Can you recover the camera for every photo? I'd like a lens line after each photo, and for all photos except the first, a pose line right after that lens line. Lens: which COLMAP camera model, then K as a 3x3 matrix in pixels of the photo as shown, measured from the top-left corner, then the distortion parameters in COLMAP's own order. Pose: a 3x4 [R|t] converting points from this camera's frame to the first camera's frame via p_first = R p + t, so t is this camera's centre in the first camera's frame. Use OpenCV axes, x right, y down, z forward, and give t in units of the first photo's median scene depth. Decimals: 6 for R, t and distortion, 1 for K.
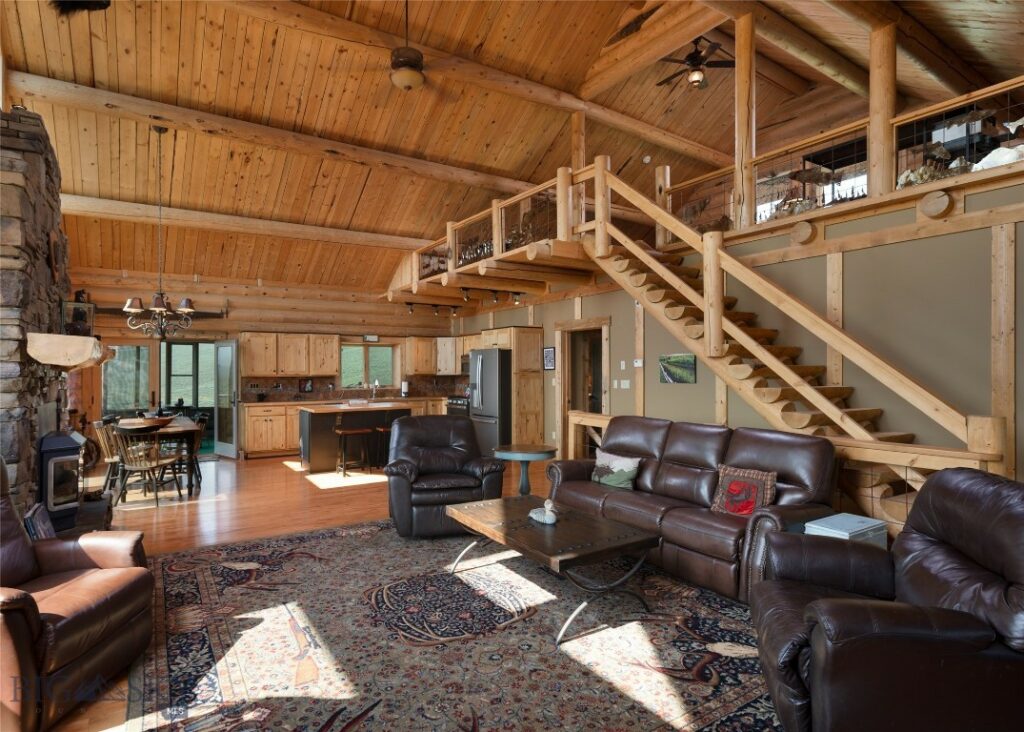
lens RADIAL K [[544.7, 0, 512.0], [0, 544.7, 366.0], [0, 0, 1]] dist [-0.000594, -0.000111]
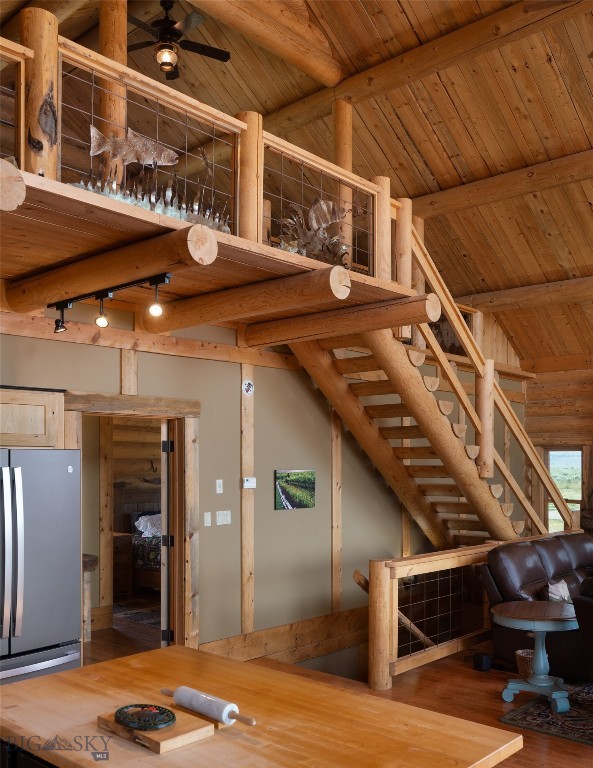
lens RADIAL K [[732.6, 0, 296.5], [0, 732.6, 384.0], [0, 0, 1]] dist [-0.000120, 0.001289]
pose [[-0.269139, 0.101710, 0.957716, -0.659725], [-0.010769, 0.994028, -0.108593, -0.028943], [-0.963041, -0.039541, -0.266436, 1.236387]]
